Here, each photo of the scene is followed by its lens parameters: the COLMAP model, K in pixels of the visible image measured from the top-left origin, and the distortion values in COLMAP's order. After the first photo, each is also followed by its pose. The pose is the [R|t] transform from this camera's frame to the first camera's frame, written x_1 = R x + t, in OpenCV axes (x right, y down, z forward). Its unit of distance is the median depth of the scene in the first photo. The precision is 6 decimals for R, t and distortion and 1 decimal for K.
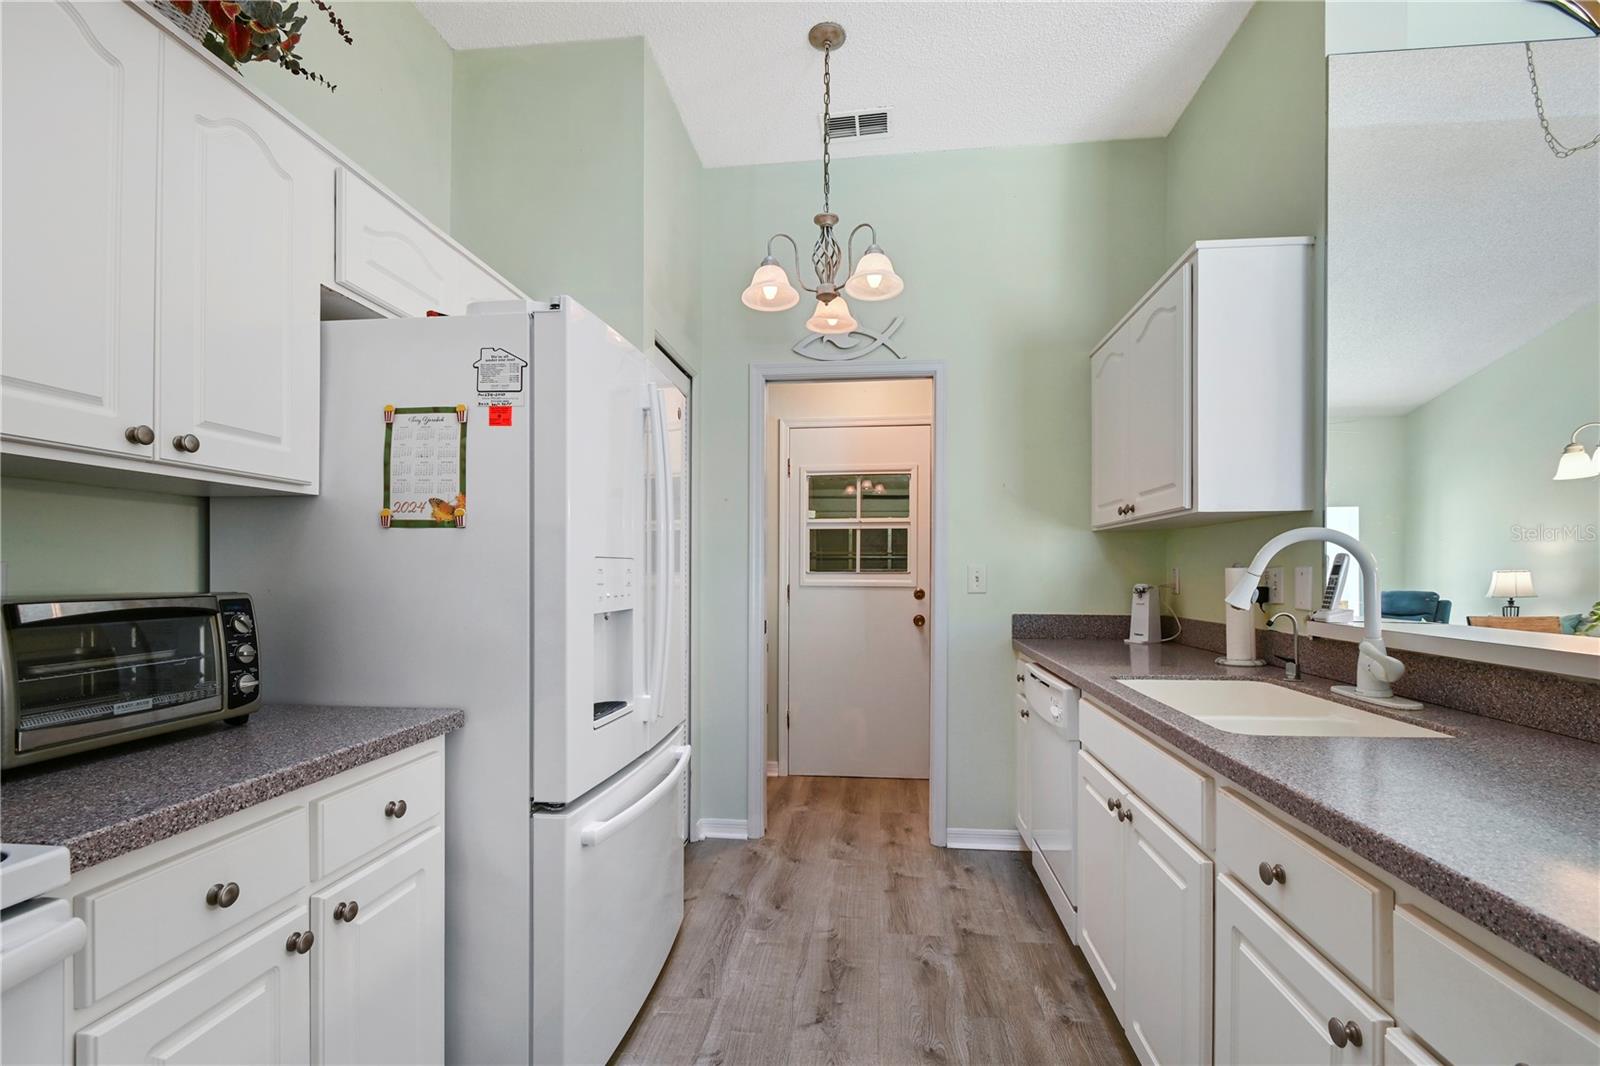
lens RADIAL K [[731.8, 0, 798.4], [0, 731.8, 571.8], [0, 0, 1]] dist [0.003491, -0.000437]
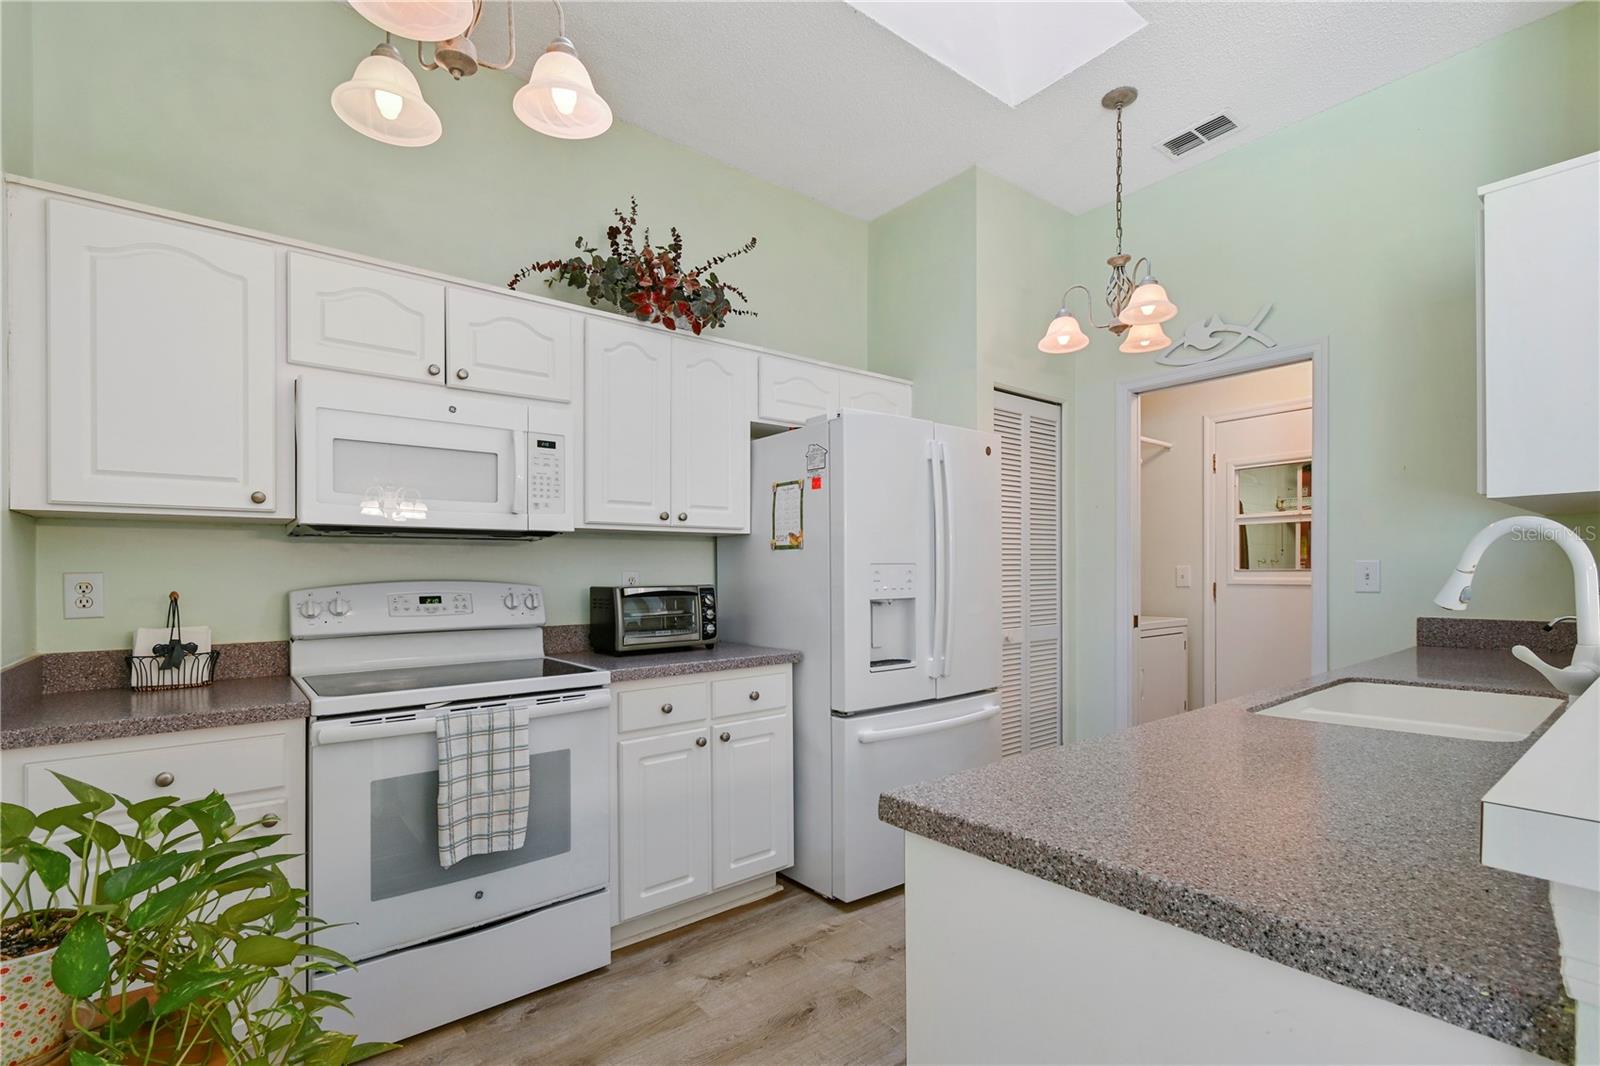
lens RADIAL K [[731.8, 0, 798.4], [0, 731.8, 571.8], [0, 0, 1]] dist [0.003491, -0.000437]
pose [[0.703719, -0.008749, -0.710425, 0.786275], [0.010090, 0.999946, -0.002321, -0.000794], [0.710407, -0.005535, 0.703769, -0.245003]]
